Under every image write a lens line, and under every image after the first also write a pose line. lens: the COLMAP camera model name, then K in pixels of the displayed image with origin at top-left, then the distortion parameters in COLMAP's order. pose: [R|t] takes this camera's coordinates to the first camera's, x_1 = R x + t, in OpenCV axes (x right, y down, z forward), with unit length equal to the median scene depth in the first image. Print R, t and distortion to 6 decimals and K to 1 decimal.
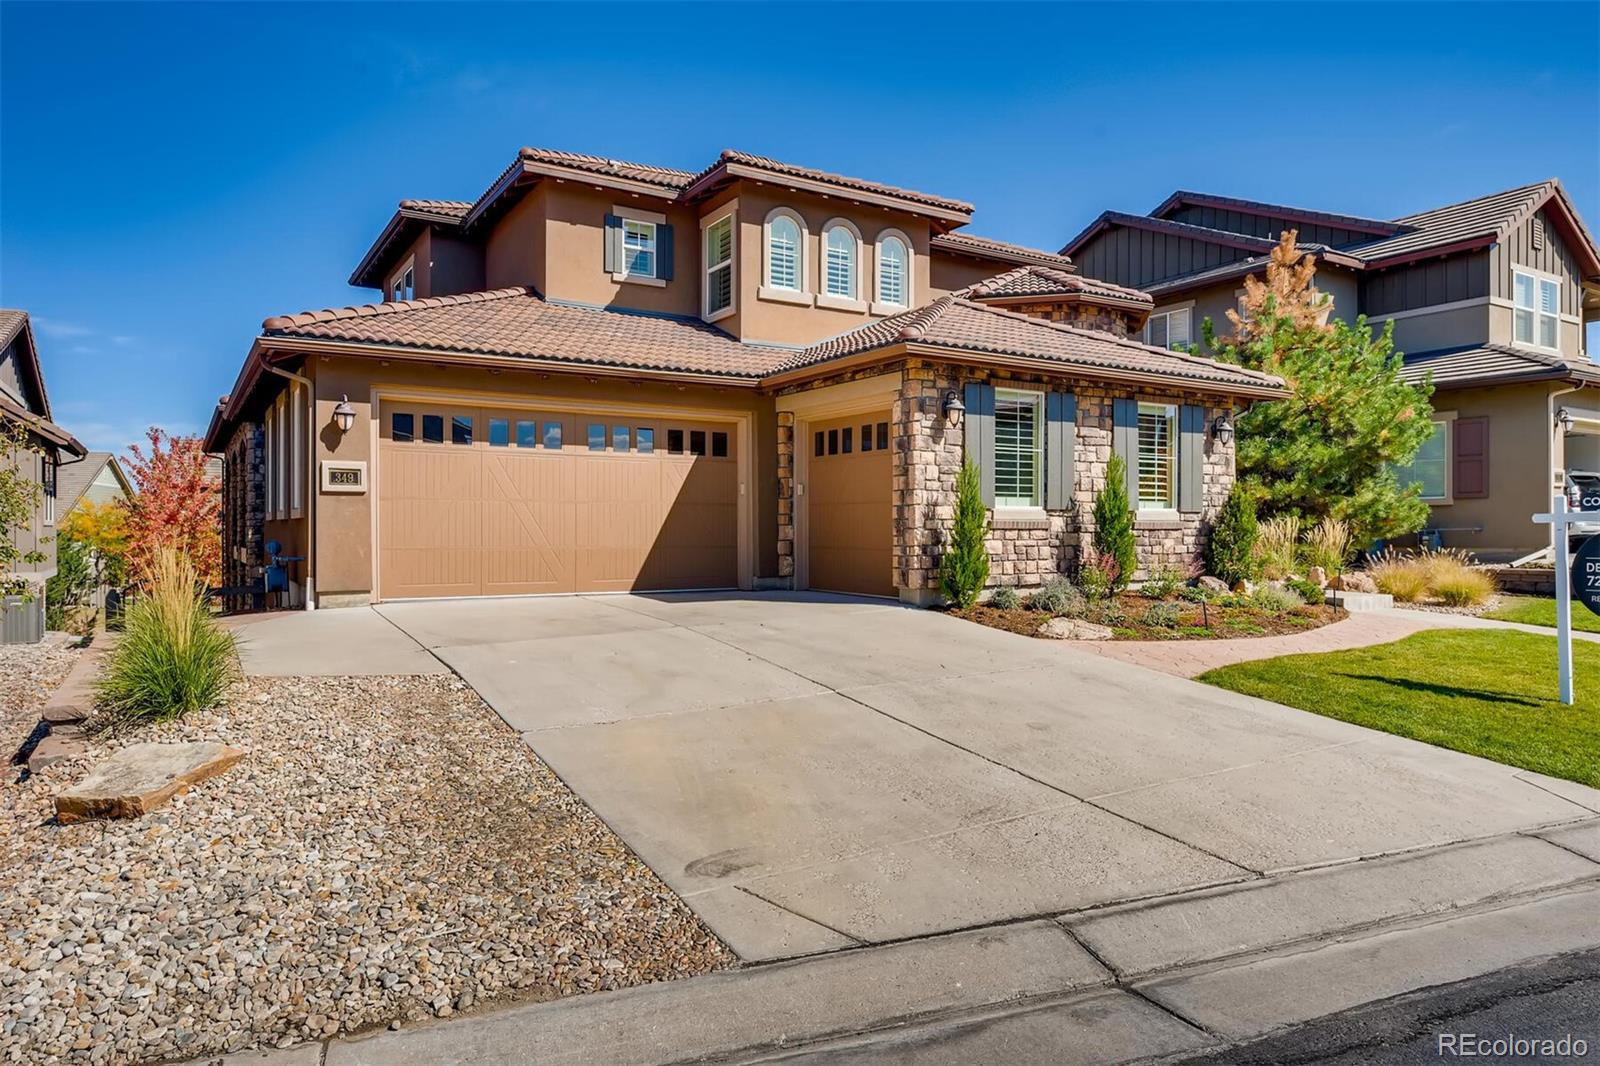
lens RADIAL K [[1020.6, 0, 800.7], [0, 1020.6, 536.8], [0, 0, 1]] dist [-0.013792, -0.008377]
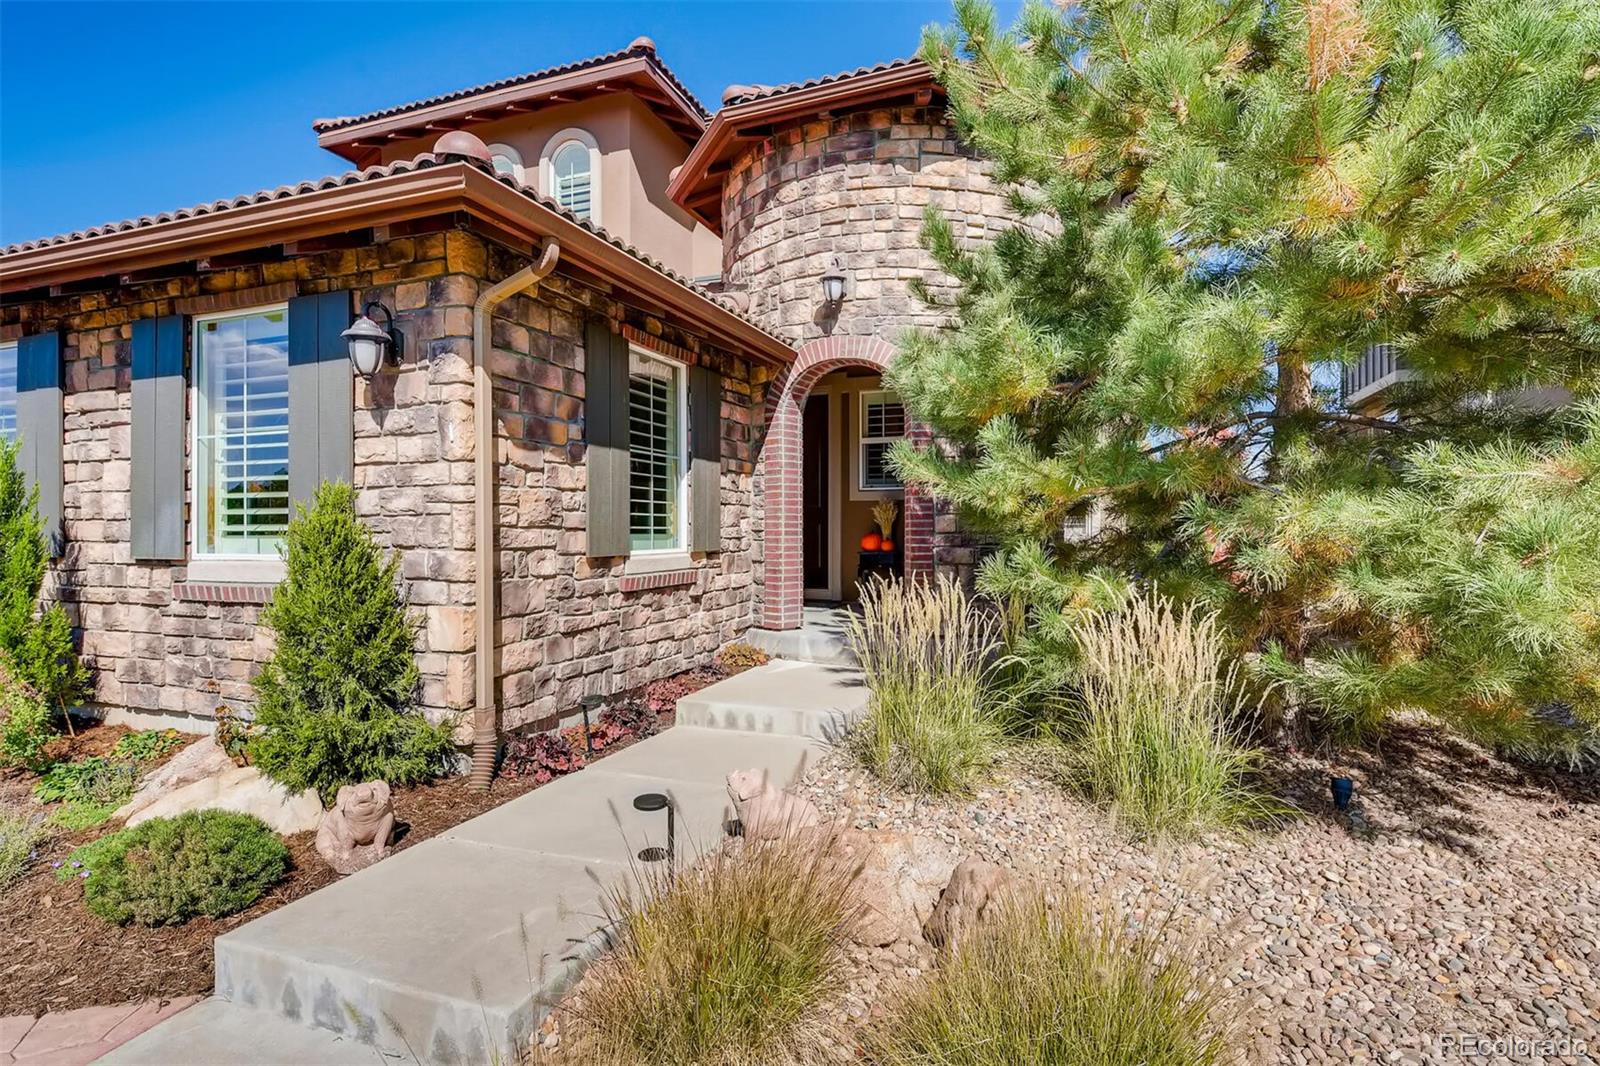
lens RADIAL K [[804.1, 0, 801.0], [0, 804.1, 531.7], [0, 0, 1]] dist [0.006115, 0.000425]
pose [[0.605692, -0.000769, -0.795699, 0.770544], [-0.002007, 0.999995, -0.002494, -0.037205], [0.795696, 0.003108, 0.605688, 0.991402]]
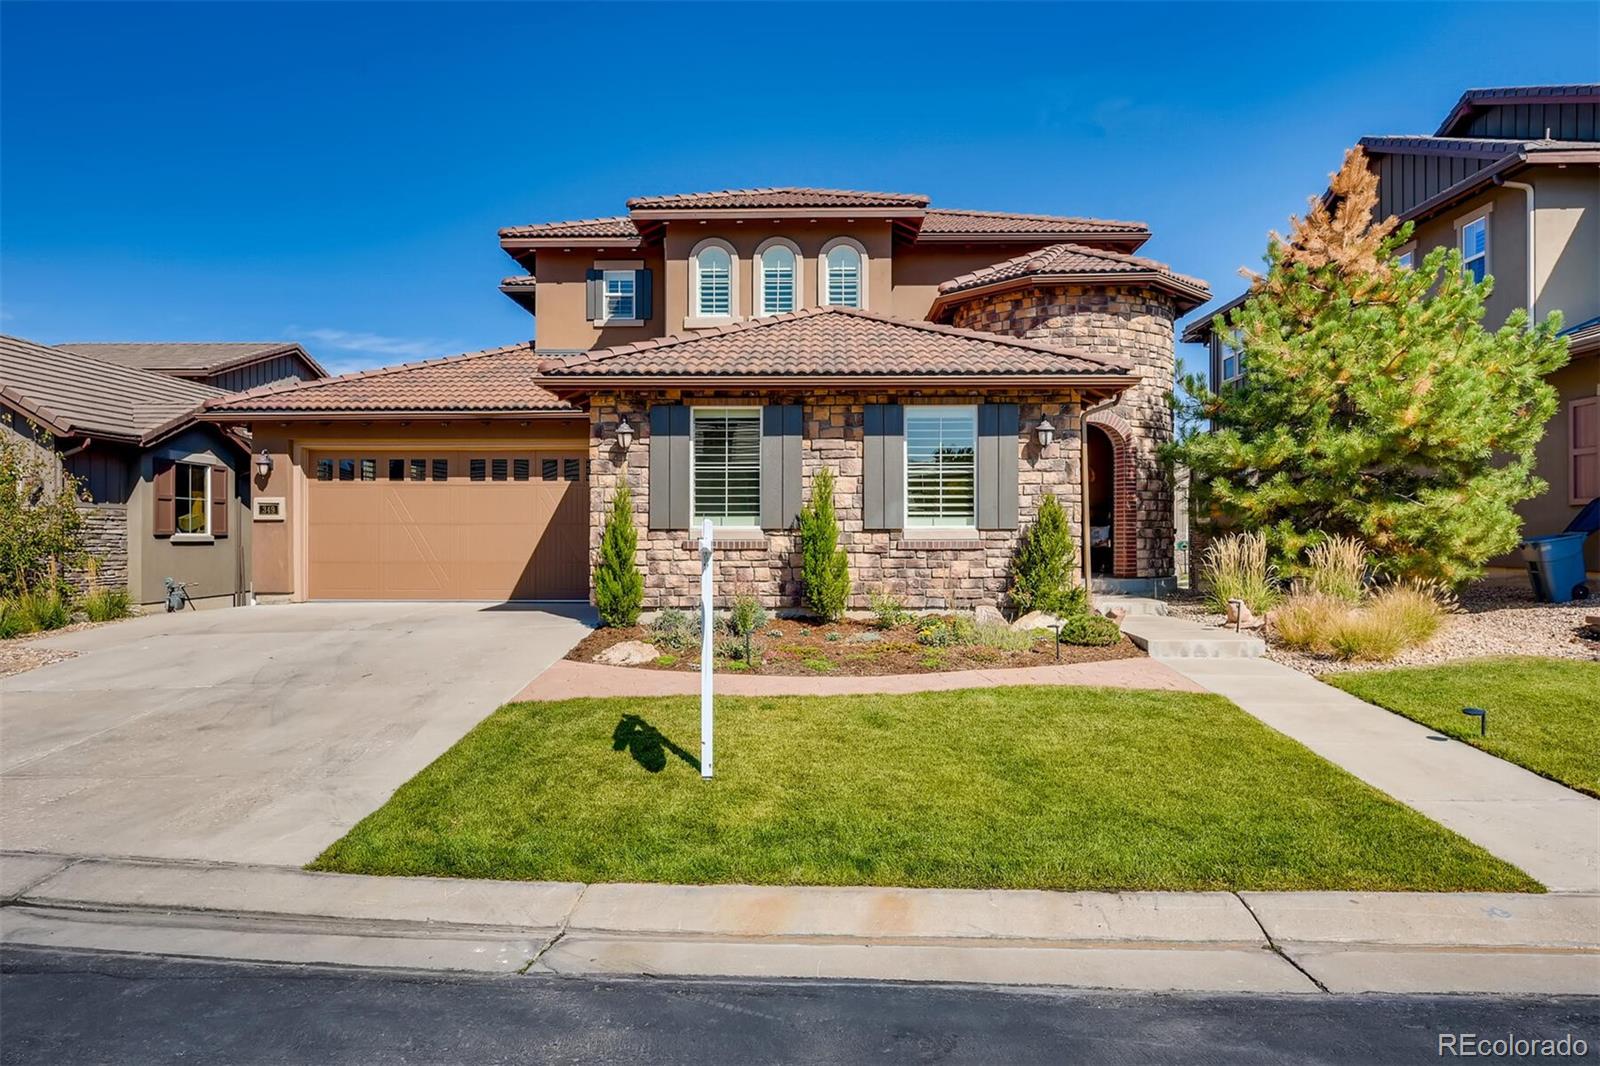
lens RADIAL K [[1020.6, 0, 796.4], [0, 1020.6, 528.6], [0, 0, 1]] dist [-0.013792, -0.008377]
pose [[0.834373, -0.004546, -0.551182, 0.735401], [-0.002345, 0.999928, -0.011796, -0.014785], [0.551195, 0.011135, 0.834302, 0.205177]]
